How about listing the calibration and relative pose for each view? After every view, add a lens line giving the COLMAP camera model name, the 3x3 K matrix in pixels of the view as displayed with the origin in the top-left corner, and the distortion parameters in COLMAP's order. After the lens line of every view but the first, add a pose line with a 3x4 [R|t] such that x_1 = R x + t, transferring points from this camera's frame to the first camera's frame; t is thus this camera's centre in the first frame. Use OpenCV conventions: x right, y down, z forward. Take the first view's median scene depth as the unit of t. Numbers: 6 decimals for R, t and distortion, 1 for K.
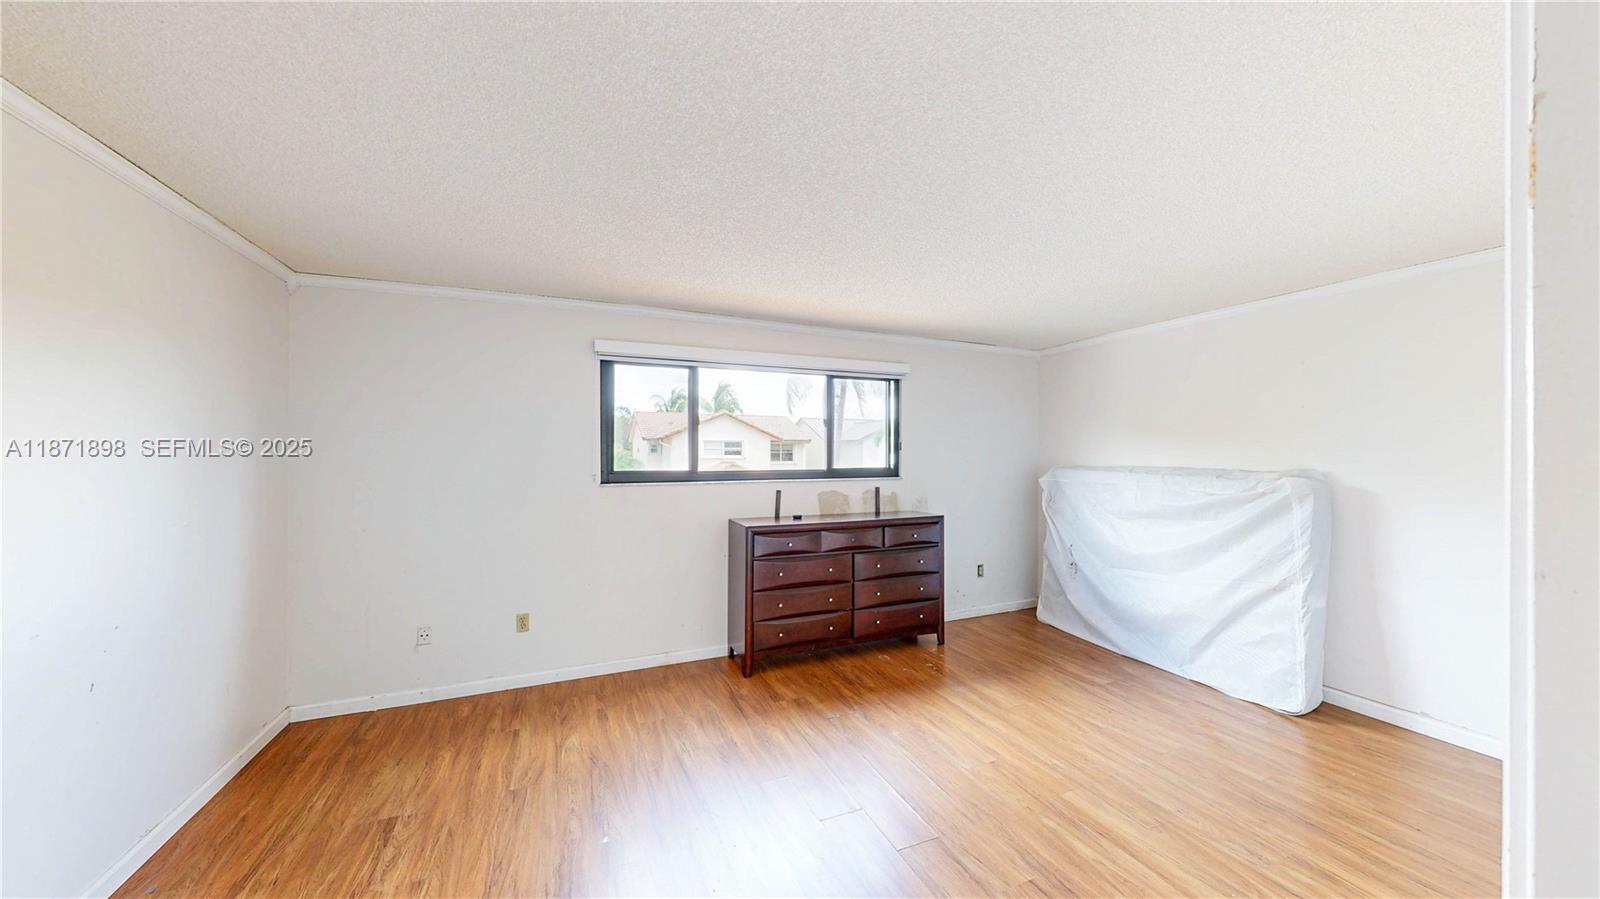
lens RADIAL K [[528.6, 0, 822.0], [0, 528.6, 450.7], [0, 0, 1]] dist [-0.000957, 0.000488]
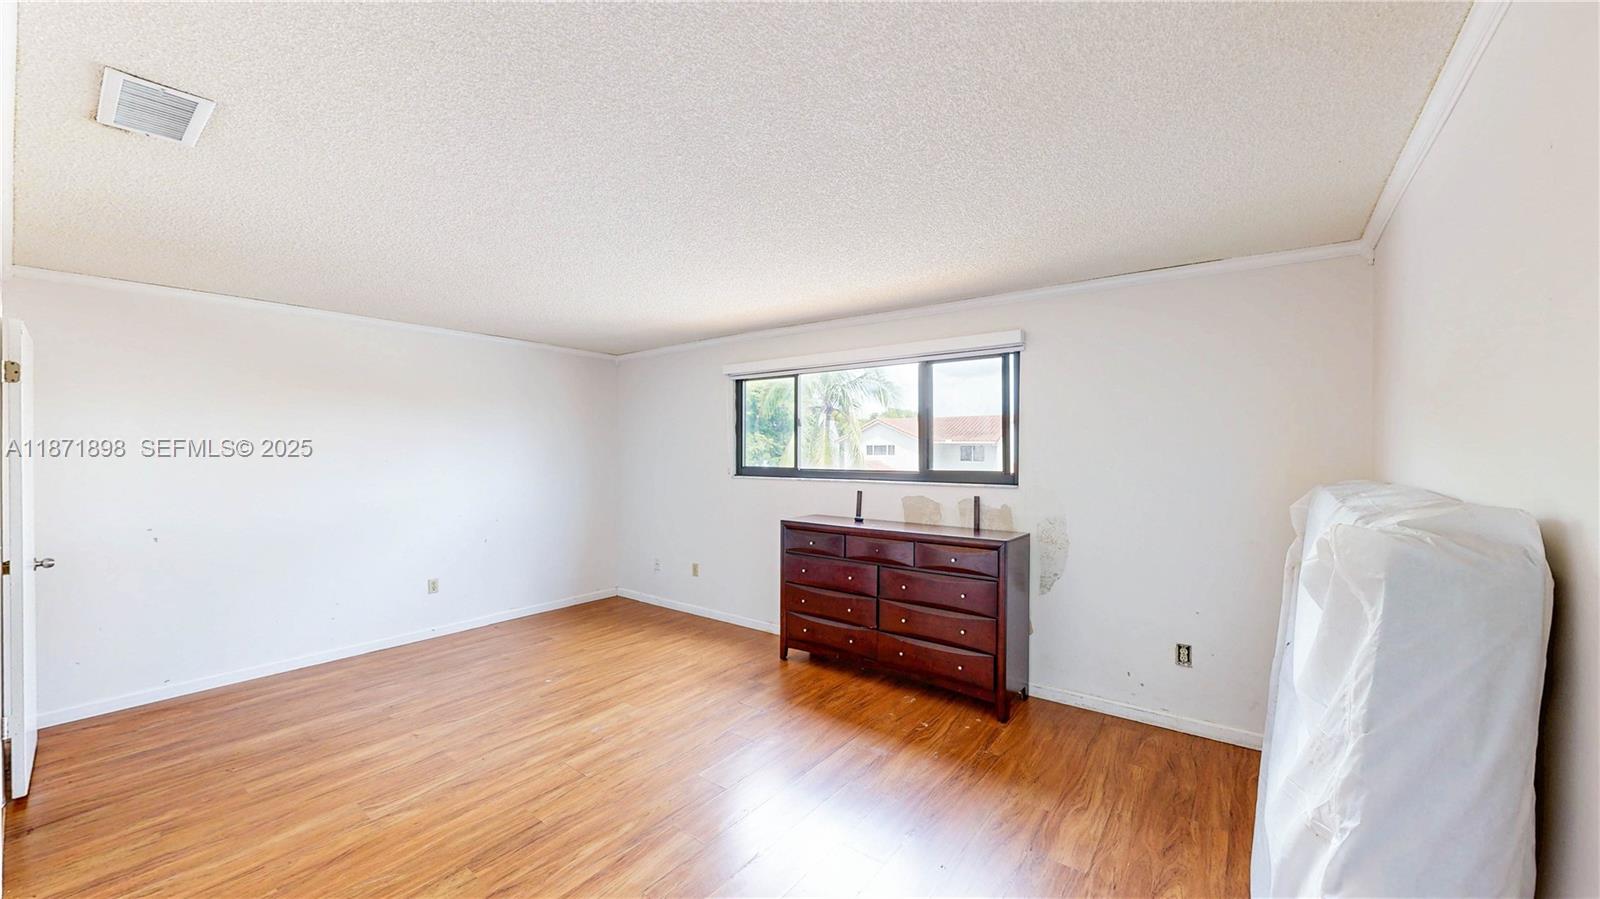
lens RADIAL K [[596.4, 0, 811.7], [0, 596.4, 441.8], [0, 0, 1]] dist [0.002639, 0.000349]
pose [[0.492331, -0.012800, -0.870314, 0.866819], [0.002886, 0.999910, -0.013074, -0.000106], [0.870403, 0.003925, 0.492324, 0.408799]]
